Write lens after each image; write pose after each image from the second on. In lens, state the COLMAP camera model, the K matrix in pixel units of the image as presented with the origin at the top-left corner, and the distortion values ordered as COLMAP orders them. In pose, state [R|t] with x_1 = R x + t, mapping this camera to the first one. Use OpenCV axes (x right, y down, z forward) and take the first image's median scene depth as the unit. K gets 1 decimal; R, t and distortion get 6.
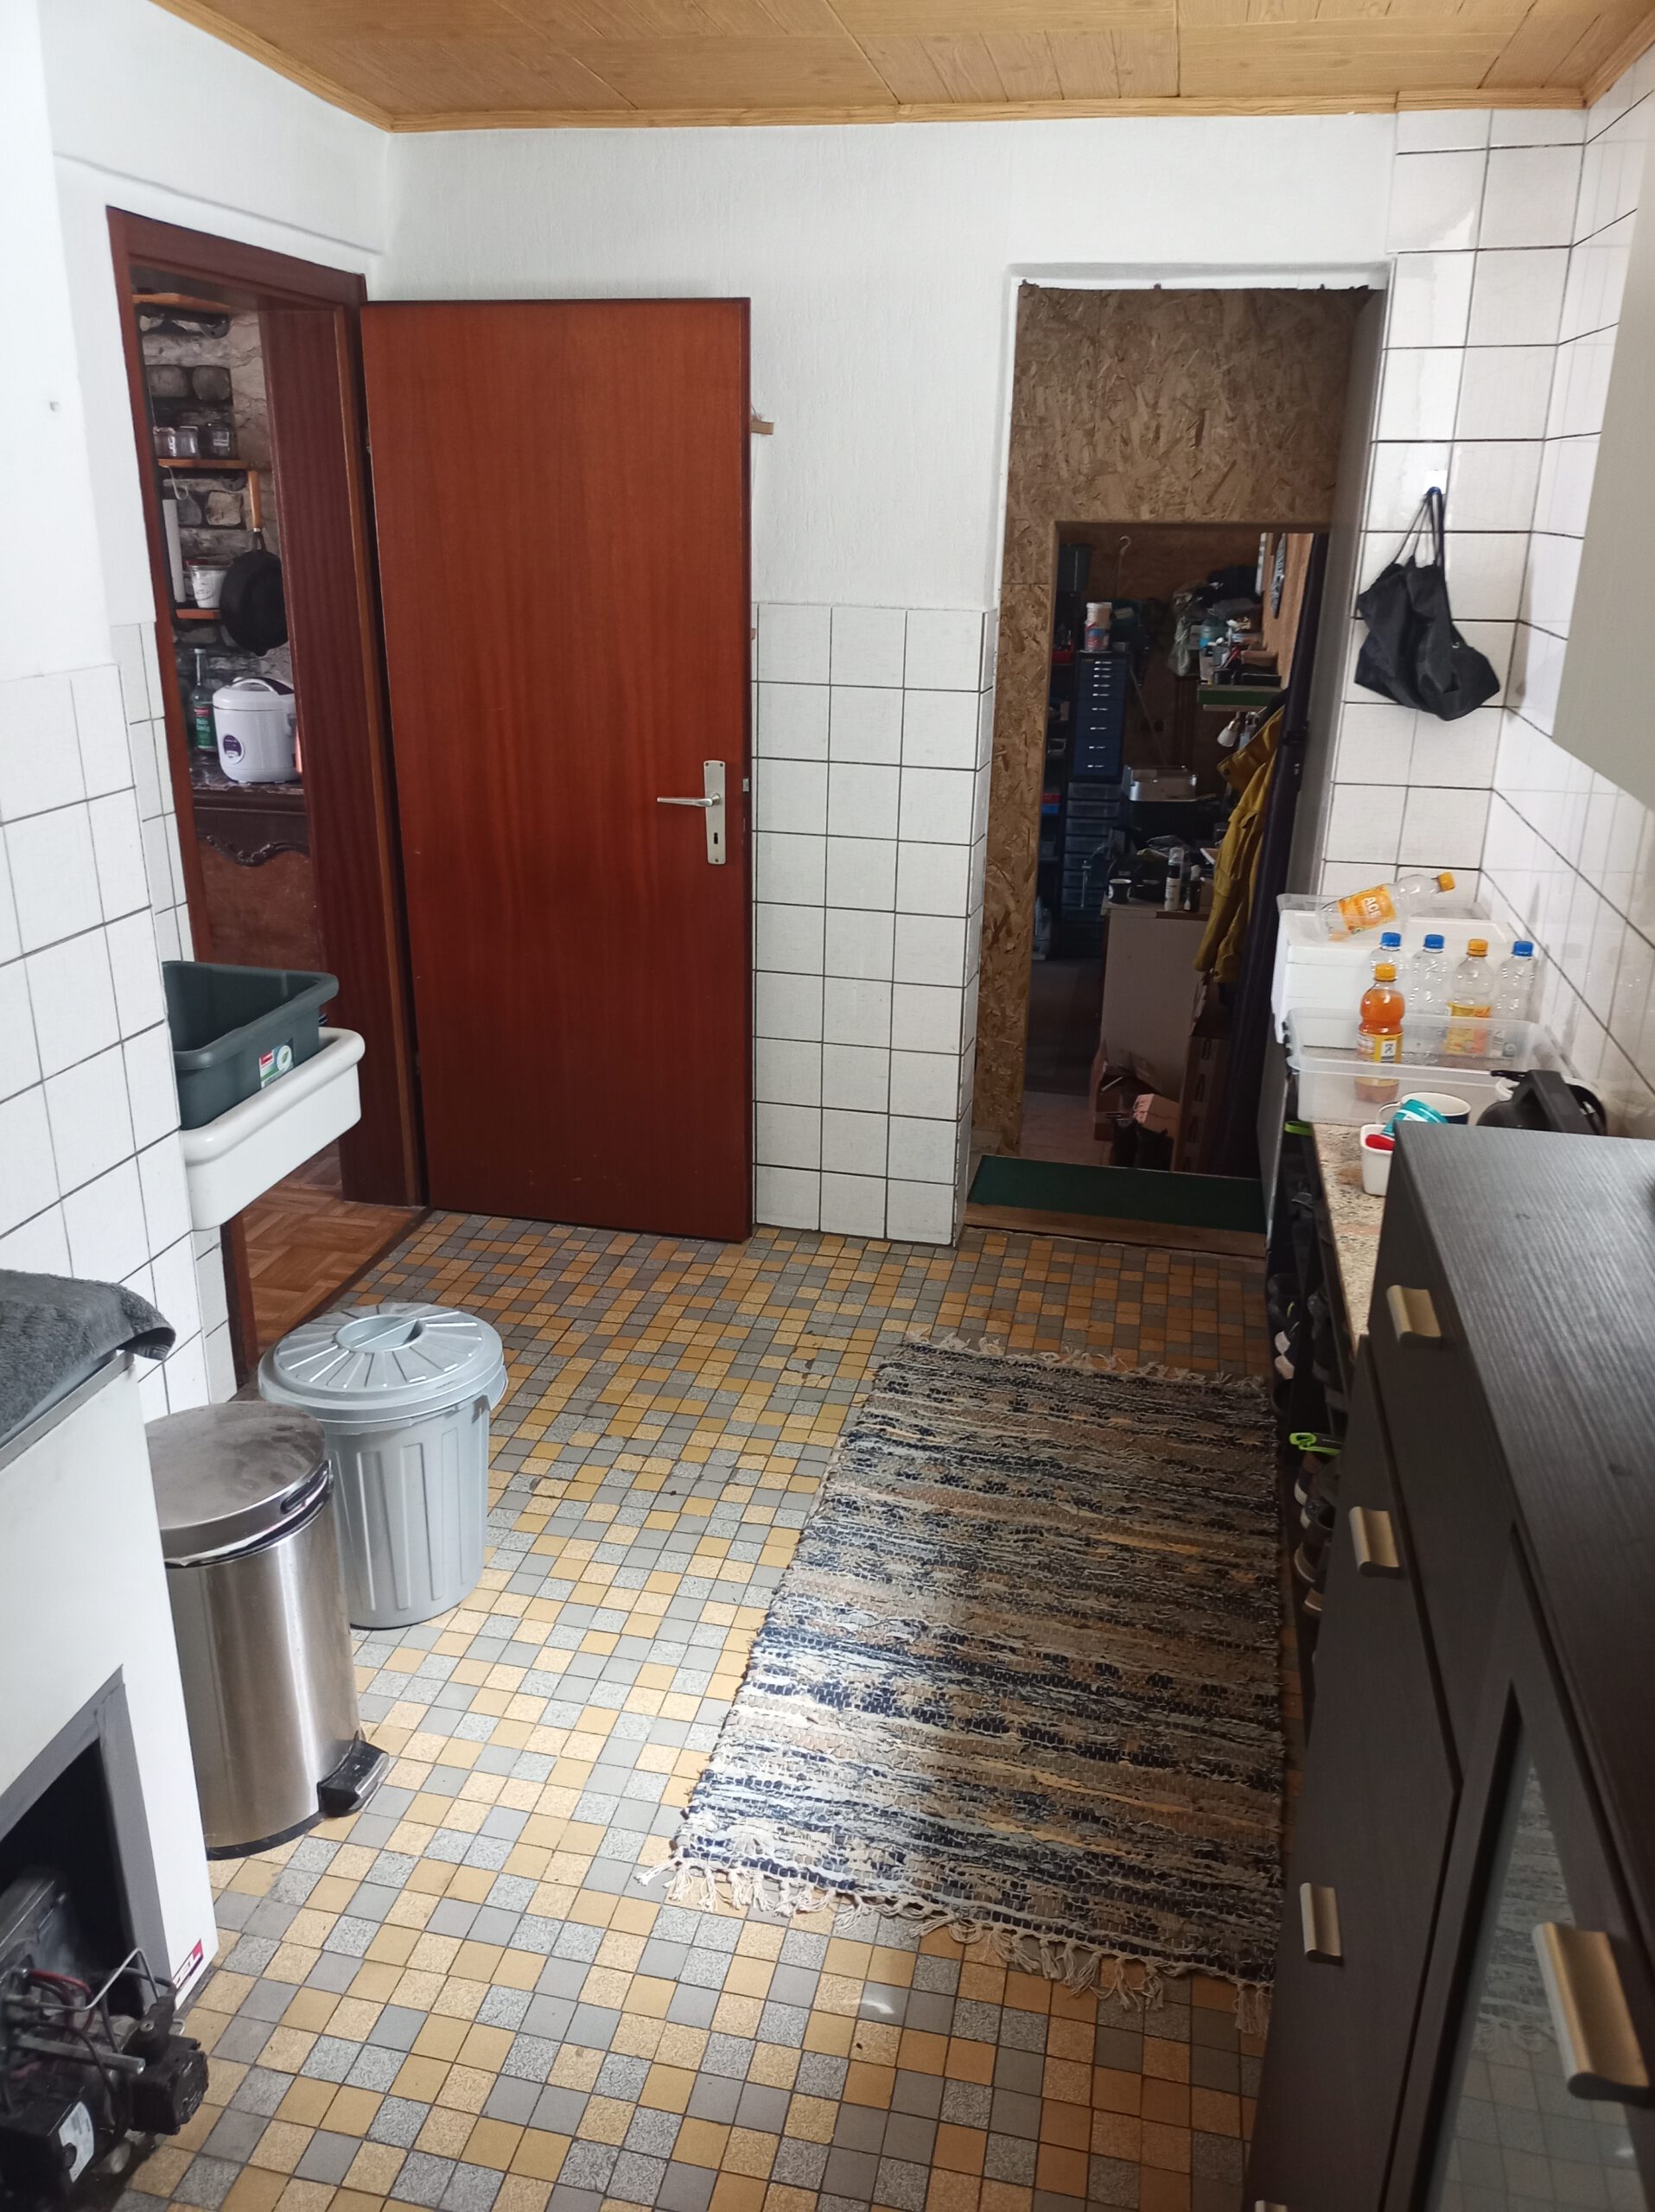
lens RADIAL K [[1657.2, 0, 808.1], [0, 1657.2, 1119.2], [0, 0, 1]] dist [0.037027, -0.036330]
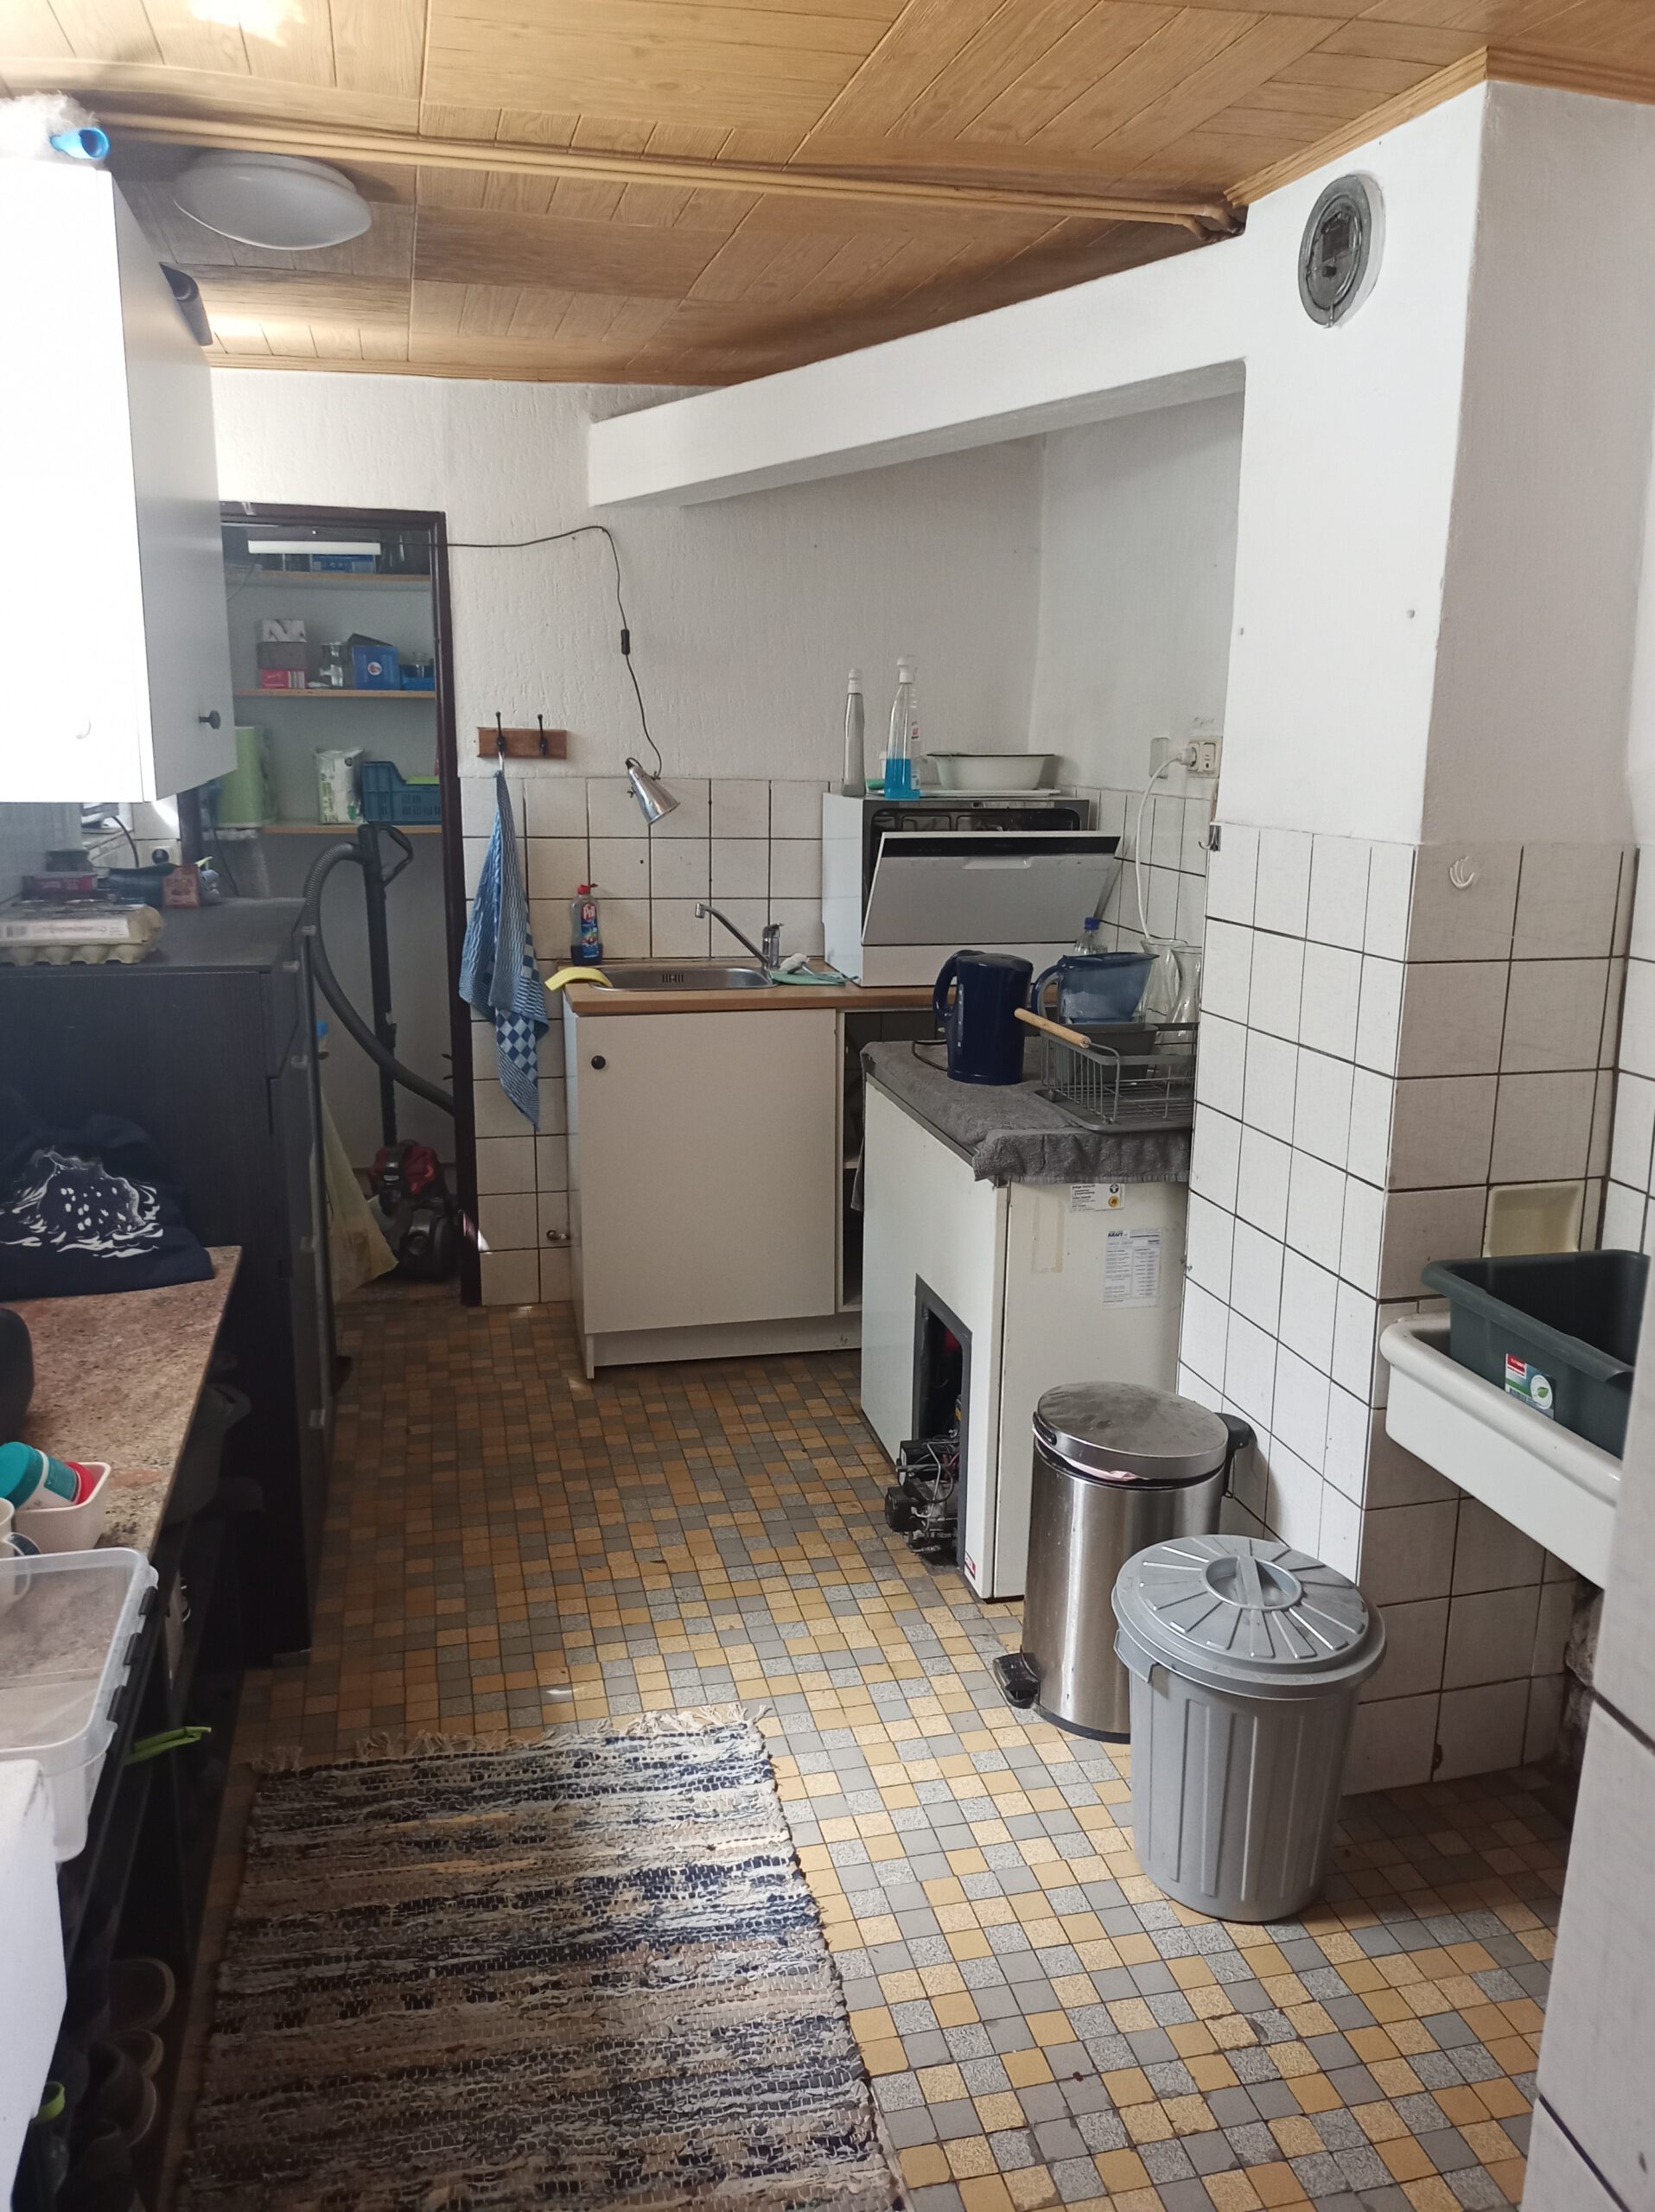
lens RADIAL K [[1657.2, 0, 822.5], [0, 1657.2, 1095.0], [0, 0, 1]] dist [0.037027, -0.036330]
pose [[-0.897870, 0.079172, -0.433083, 0.322751], [-0.171041, 0.843699, 0.508839, -0.517109], [0.405678, 0.530946, -0.743990, 1.452786]]
